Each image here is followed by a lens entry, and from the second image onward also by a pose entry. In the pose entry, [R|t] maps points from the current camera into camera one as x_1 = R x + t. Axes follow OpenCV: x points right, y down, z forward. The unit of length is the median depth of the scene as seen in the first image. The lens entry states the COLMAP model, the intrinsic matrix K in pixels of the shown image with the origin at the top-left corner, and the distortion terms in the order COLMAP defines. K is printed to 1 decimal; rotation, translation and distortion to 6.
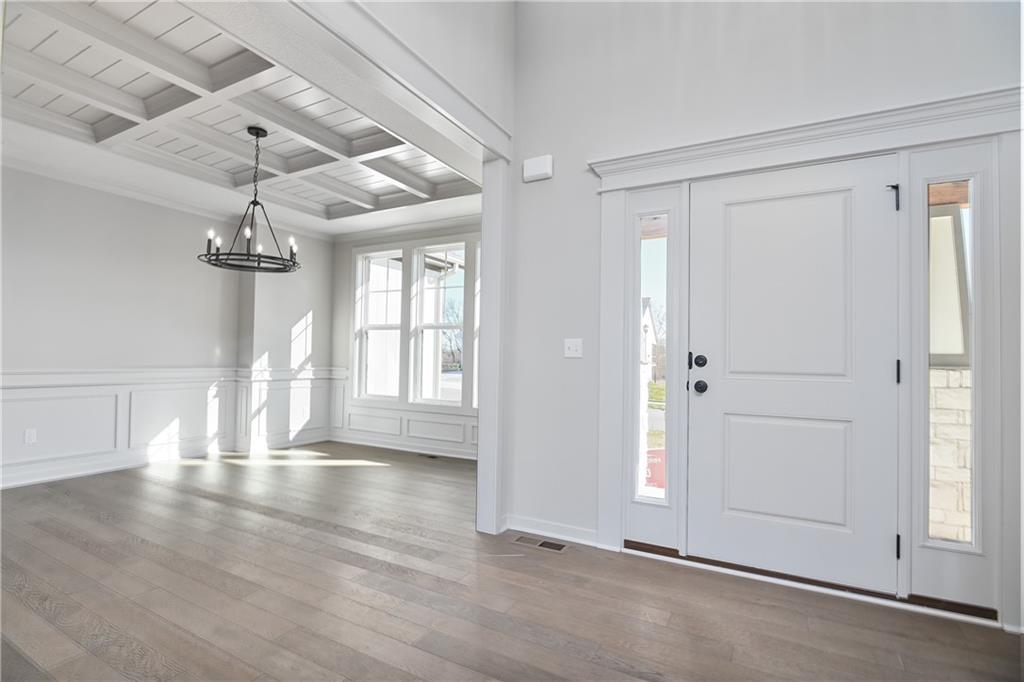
lens RADIAL K [[484.2, 0, 512.2], [0, 484.2, 345.0], [0, 0, 1]] dist [-0.009984, -0.000606]
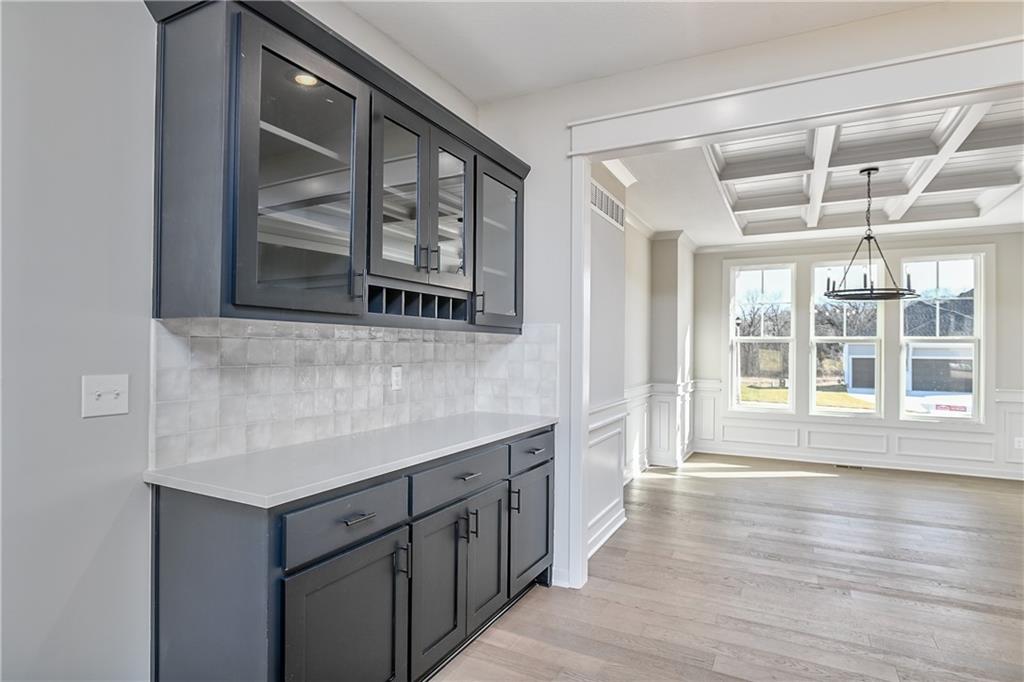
lens RADIAL K [[546.4, 0, 512.0], [0, 546.4, 341.0], [0, 0, 1]] dist [-0.005521, -0.001127]
pose [[0.999679, -0.008683, 0.023799, -0.891316], [0.008438, 0.999911, 0.010357, -0.055026], [-0.023887, -0.010153, 0.999663, -0.134779]]
